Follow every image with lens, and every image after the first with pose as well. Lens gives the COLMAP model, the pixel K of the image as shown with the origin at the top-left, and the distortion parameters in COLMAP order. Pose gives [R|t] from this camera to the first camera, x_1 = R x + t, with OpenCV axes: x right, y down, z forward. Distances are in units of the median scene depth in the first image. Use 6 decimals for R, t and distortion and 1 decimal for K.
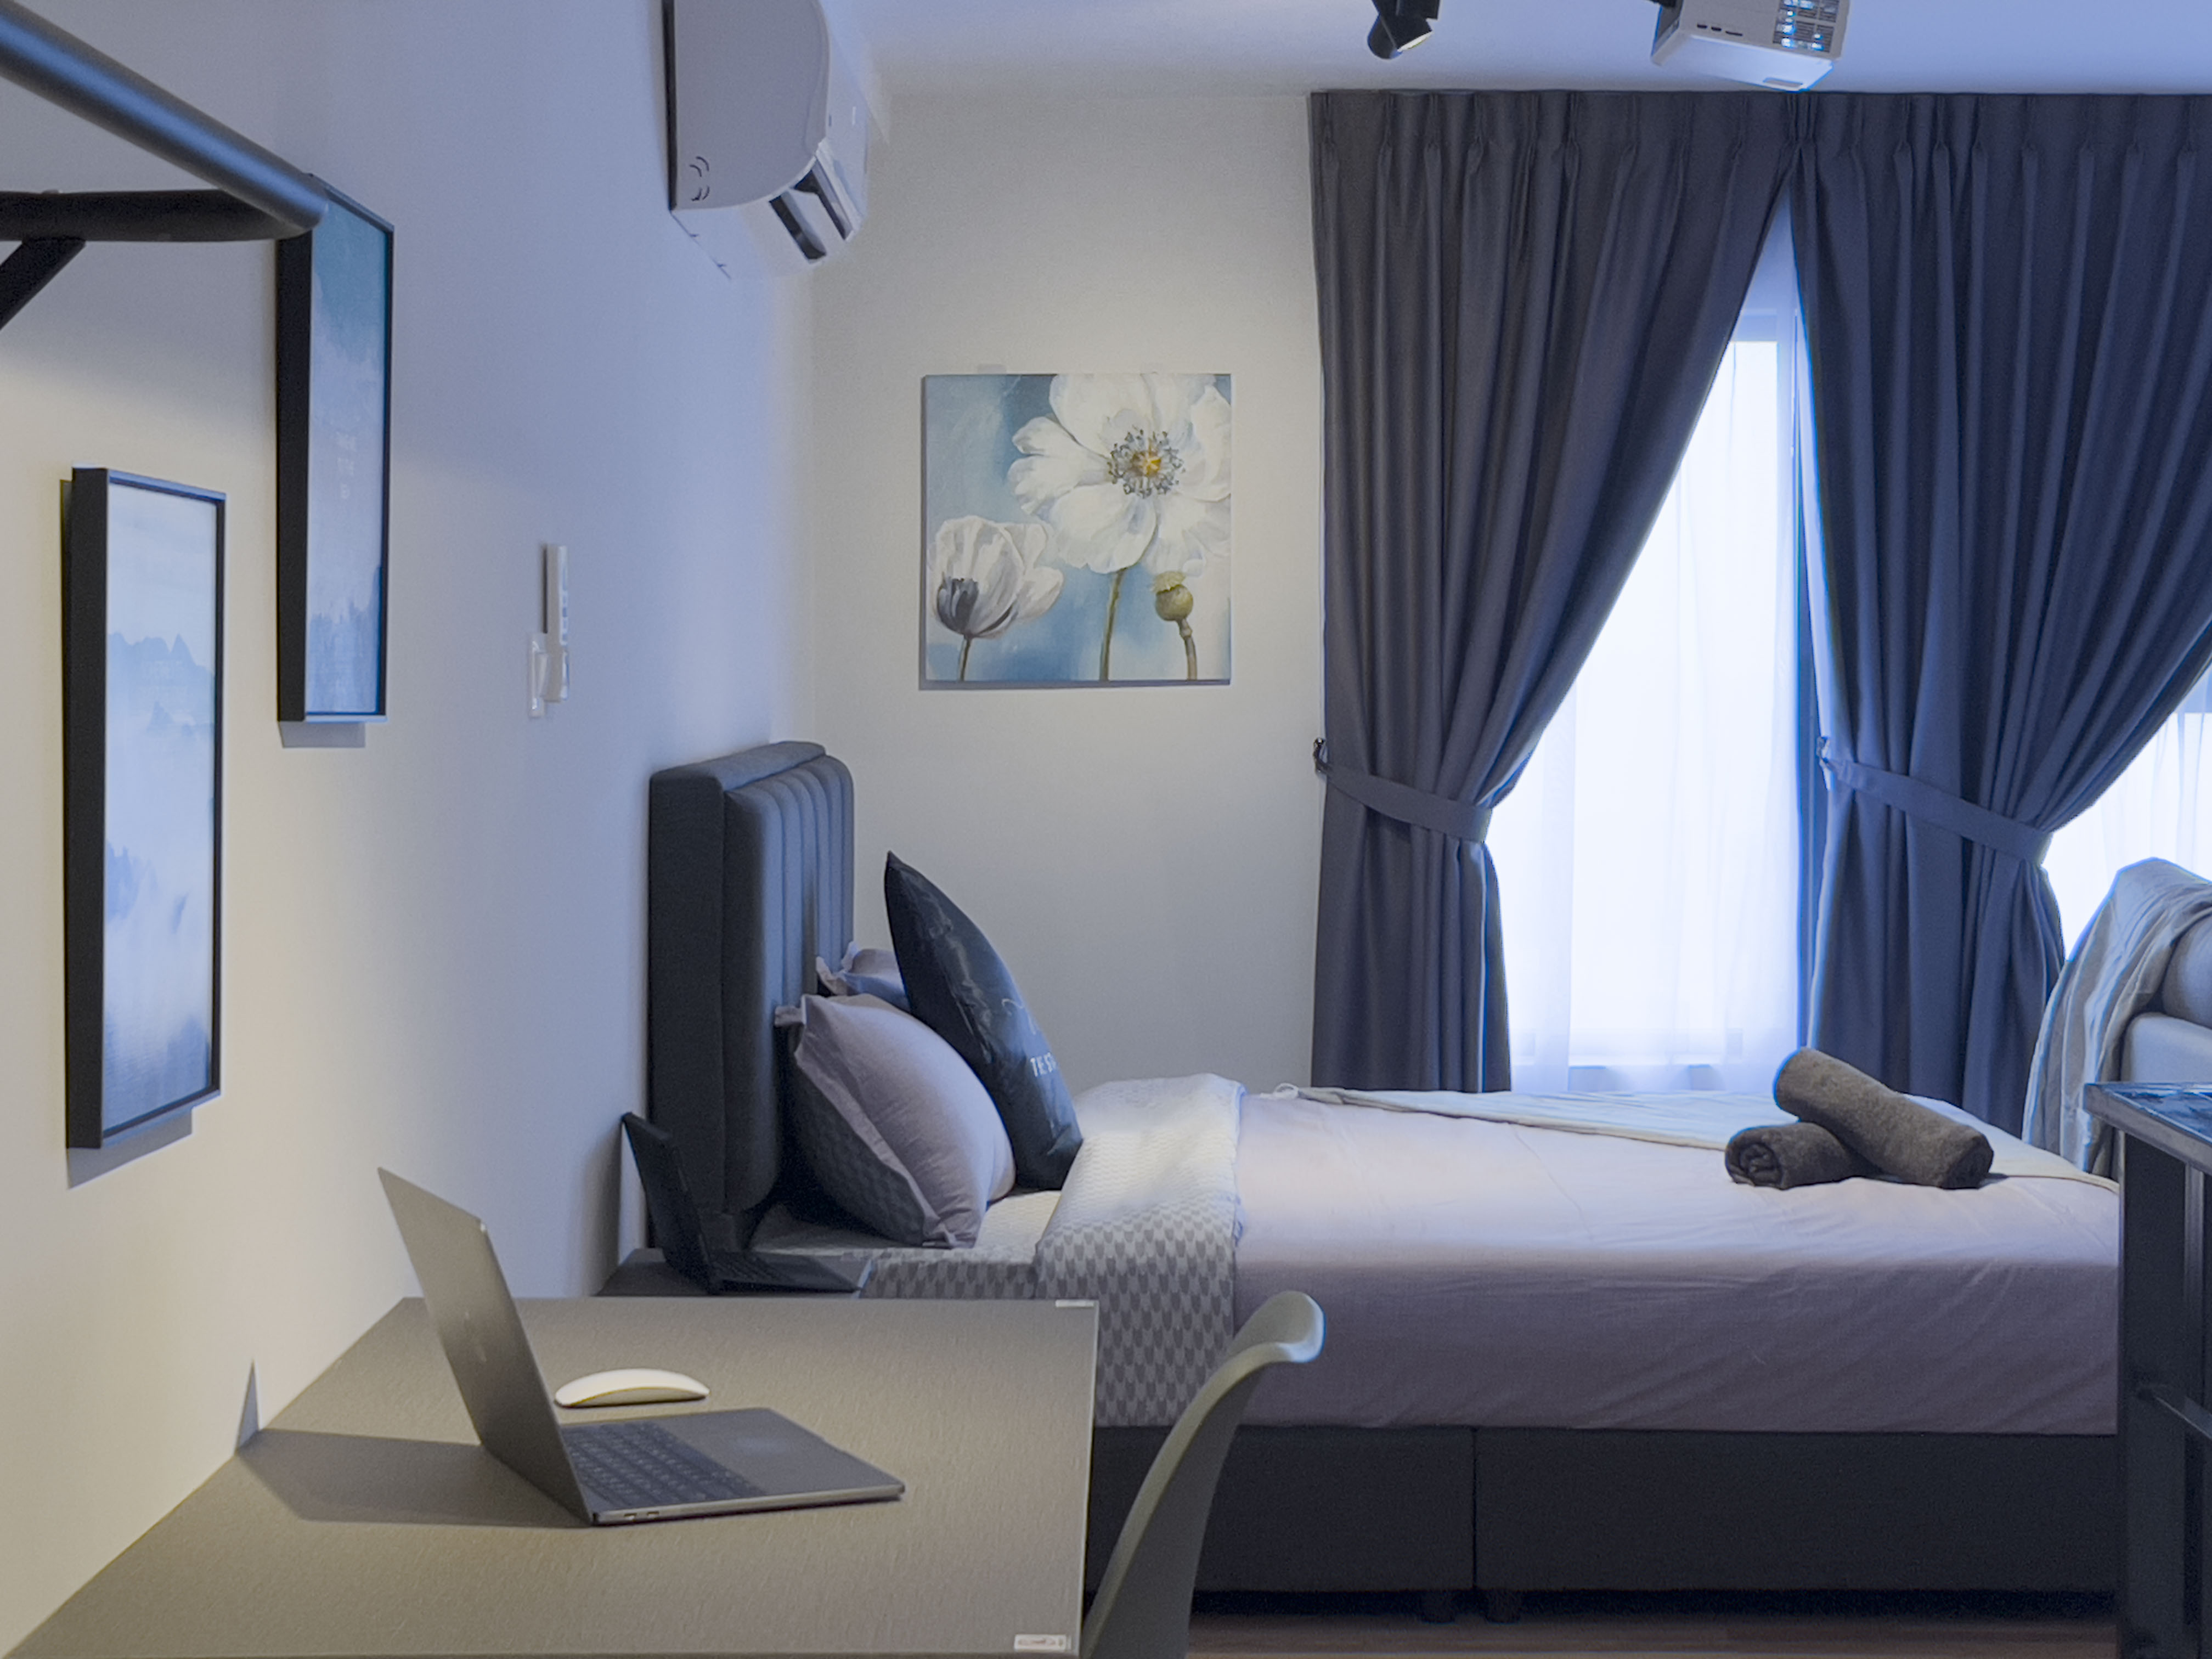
lens RADIAL K [[3885.2, 0, 1110.2], [0, 3885.2, 832.4], [0, 0, 1]] dist [-0.049219, 0.000000]
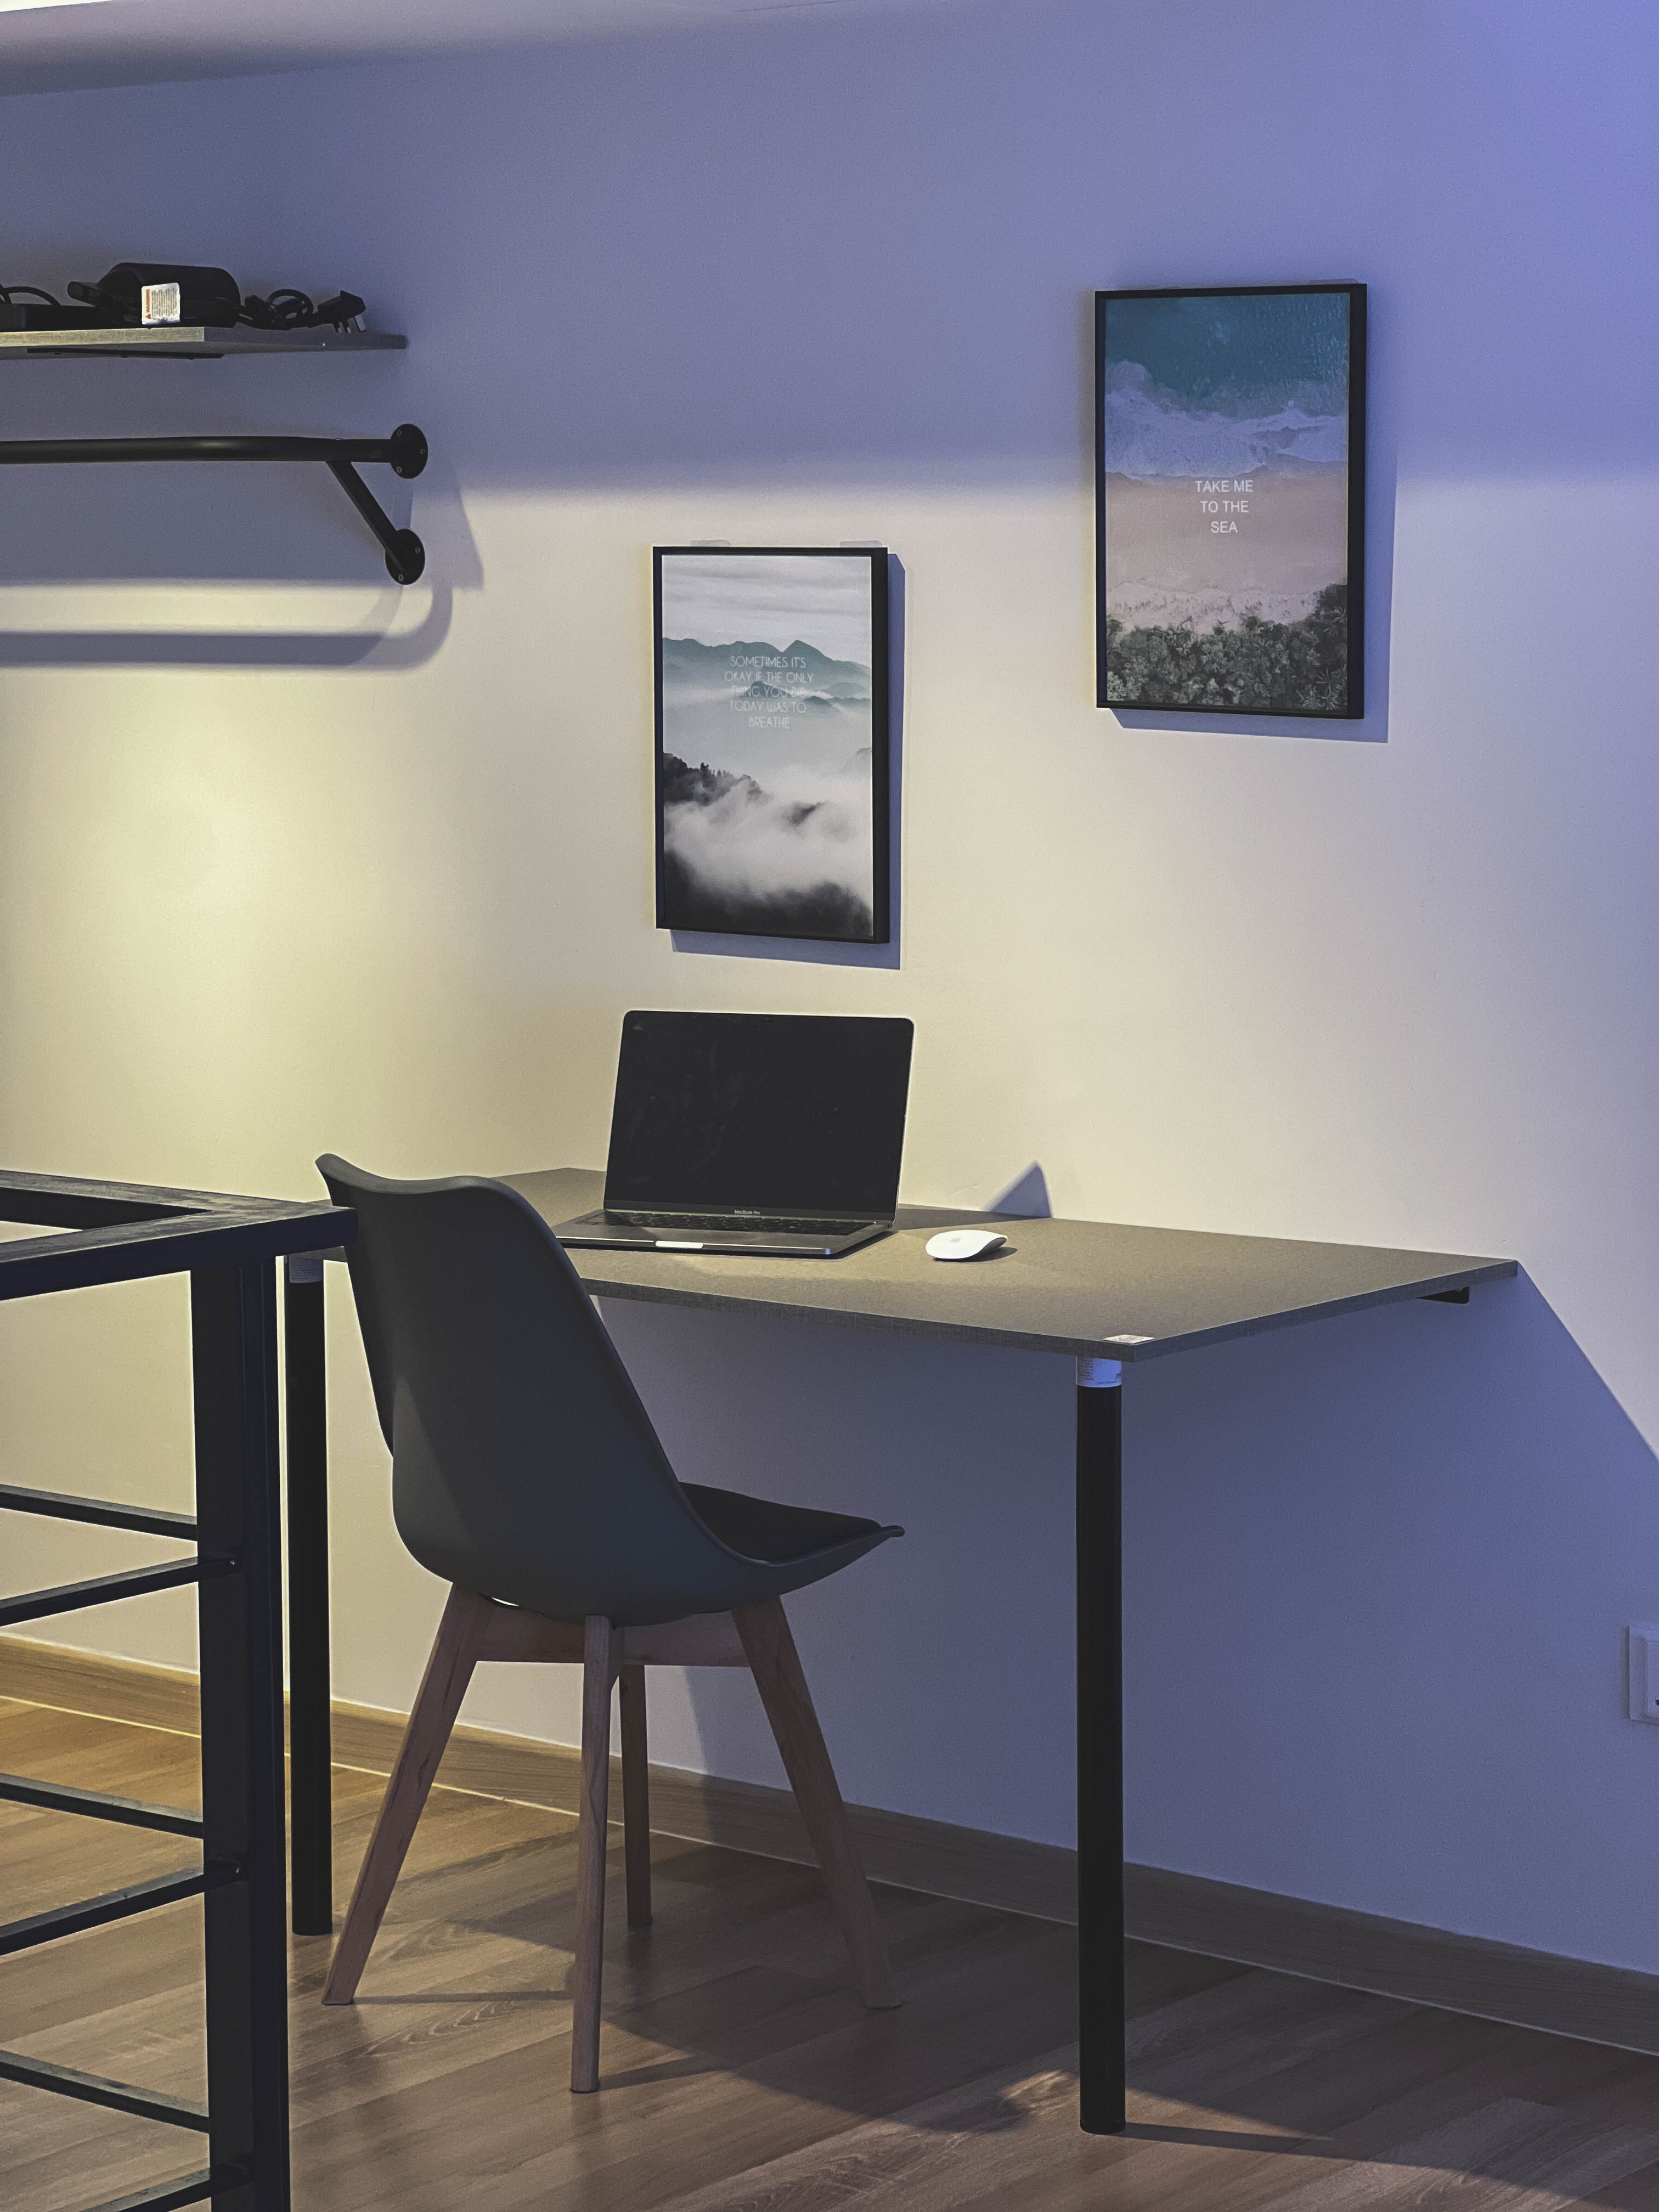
lens RADIAL K [[4991.4, 0, 829.8], [0, 4991.4, 1106.8], [0, 0, 1]] dist [0.036585, 0.000000]
pose [[-0.619704, 0.093340, -0.779266, 0.586657], [-0.030821, 0.989243, 0.143001, -0.066292], [0.784231, 0.112636, -0.610160, 0.972322]]
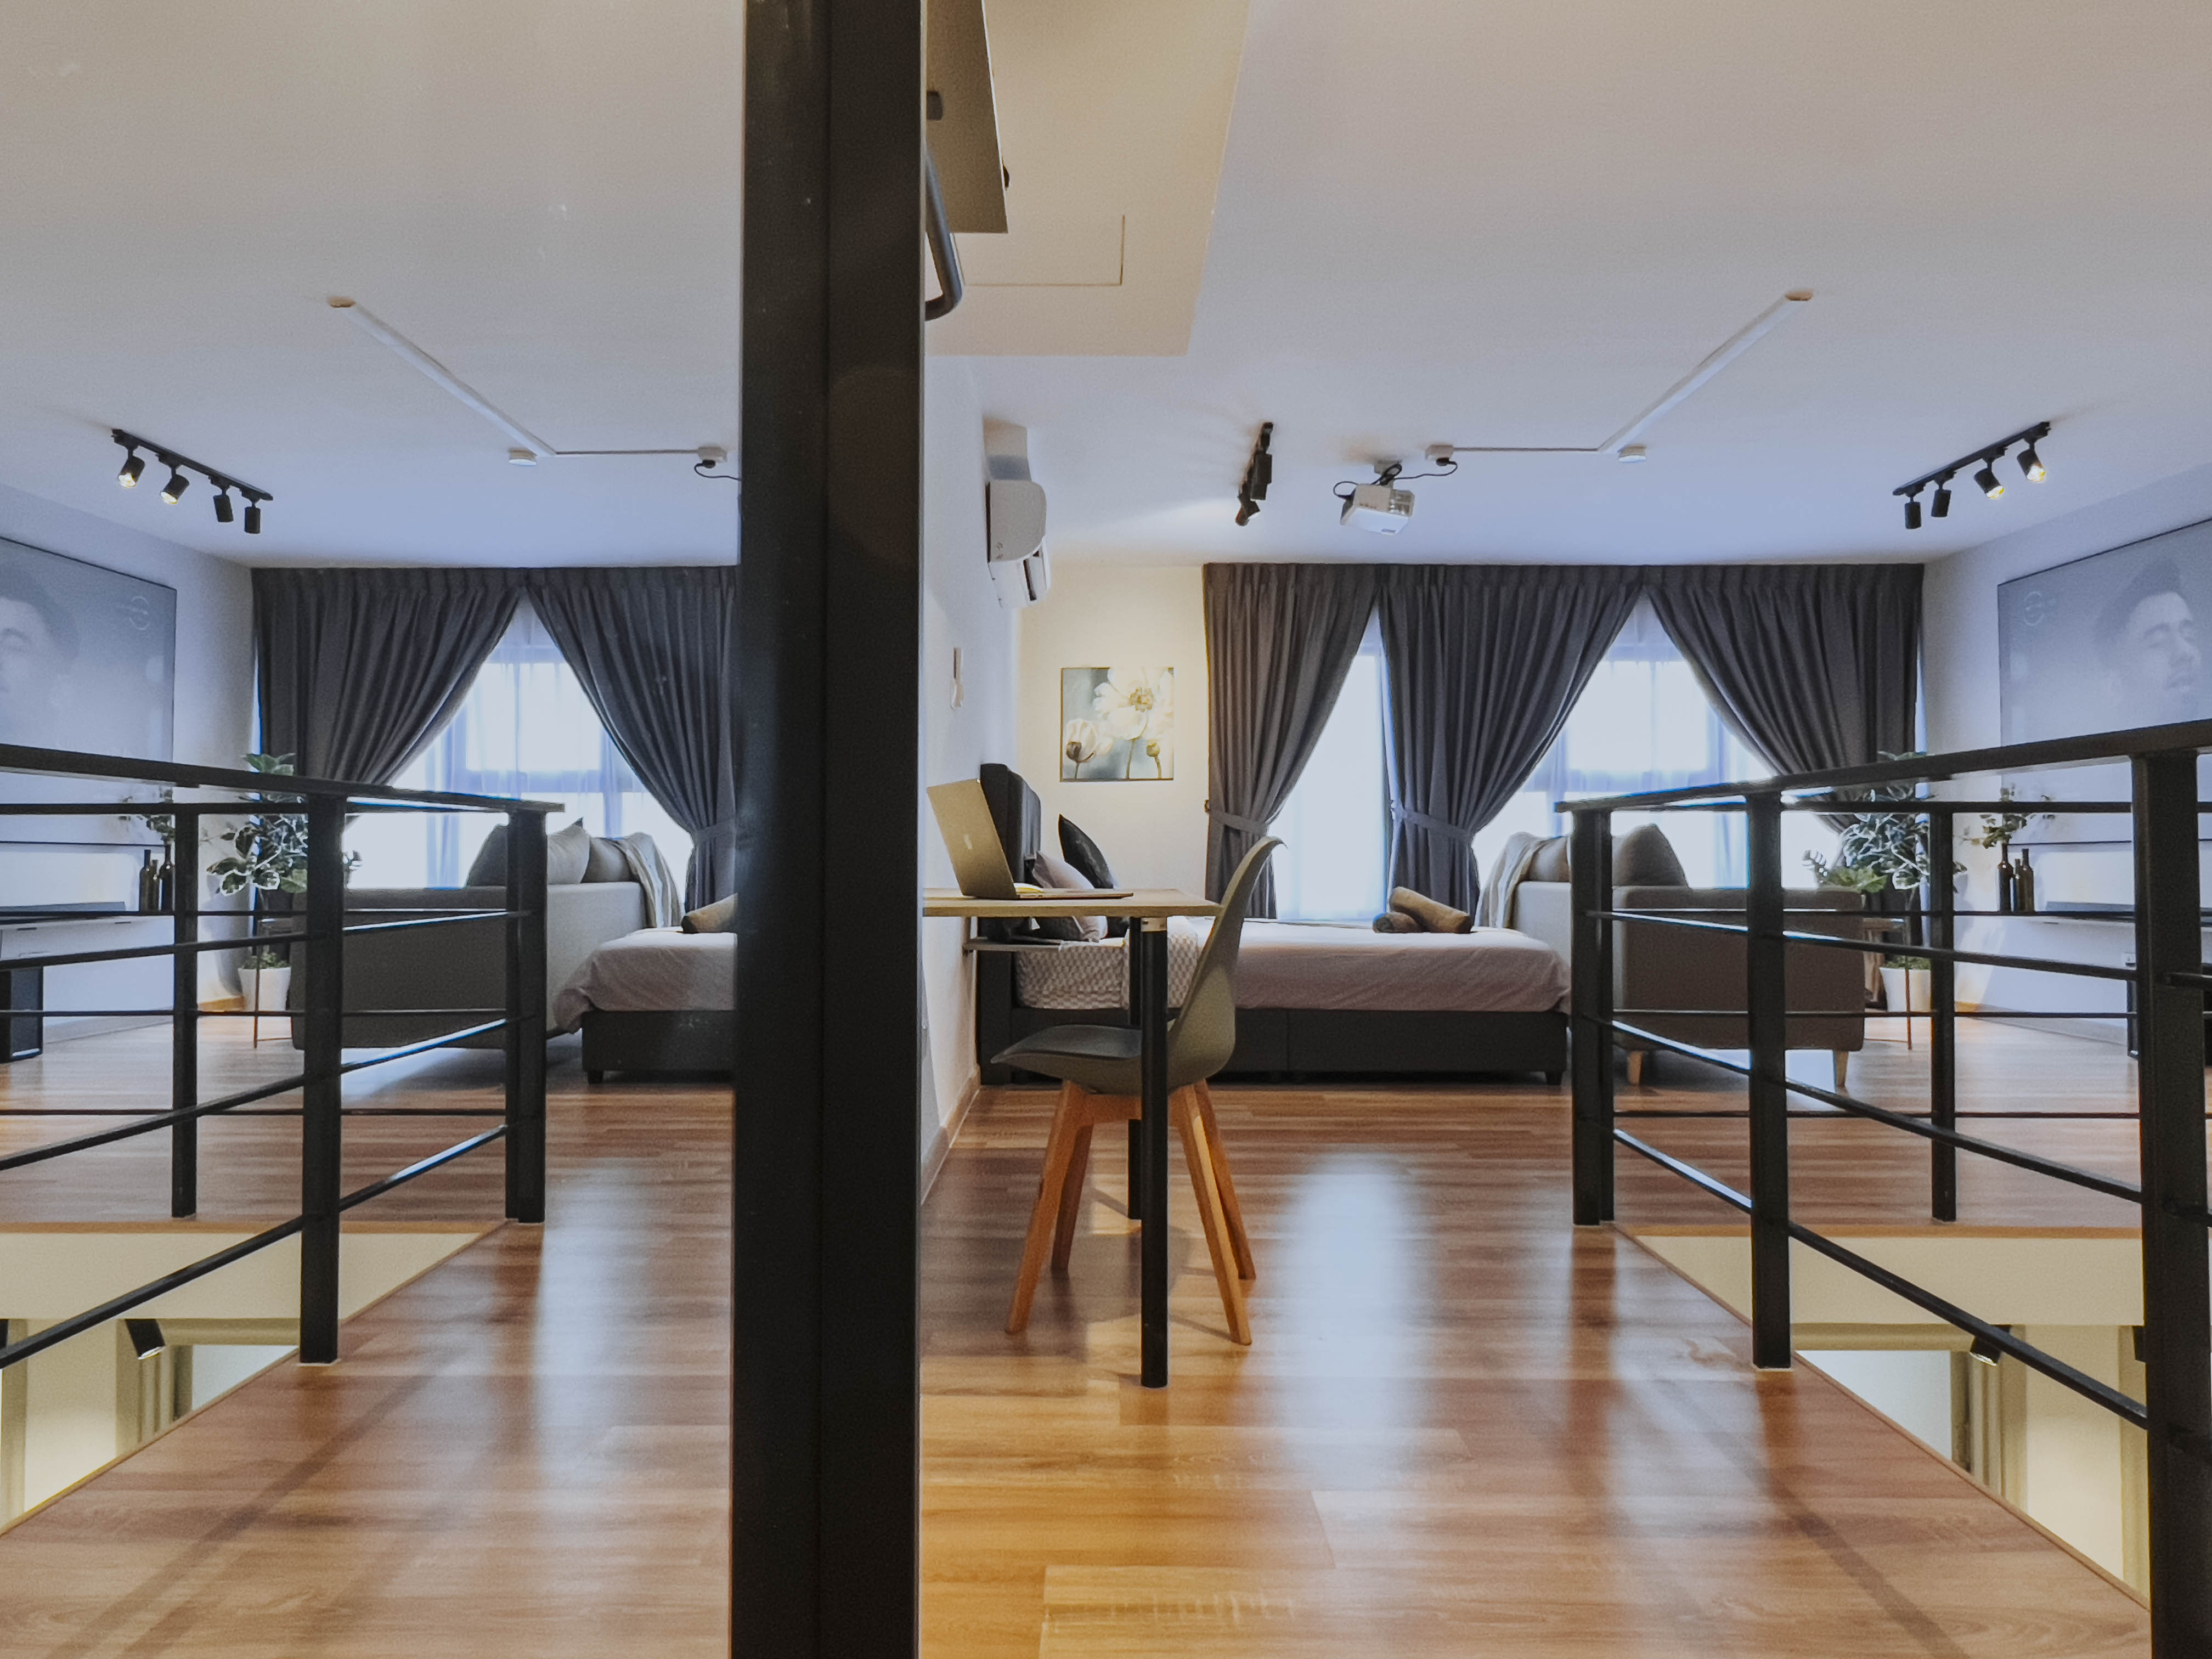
lens RADIAL K [[1404.9, 0, 1088.6], [0, 1404.9, 823.3], [0, 0, 1]] dist [-0.010569, -0.002049]
pose [[0.999997, 0.002183, -0.001479, -0.035874], [-0.002284, 0.997415, -0.071819, 0.082408], [0.001318, 0.071822, 0.997417, 0.024169]]
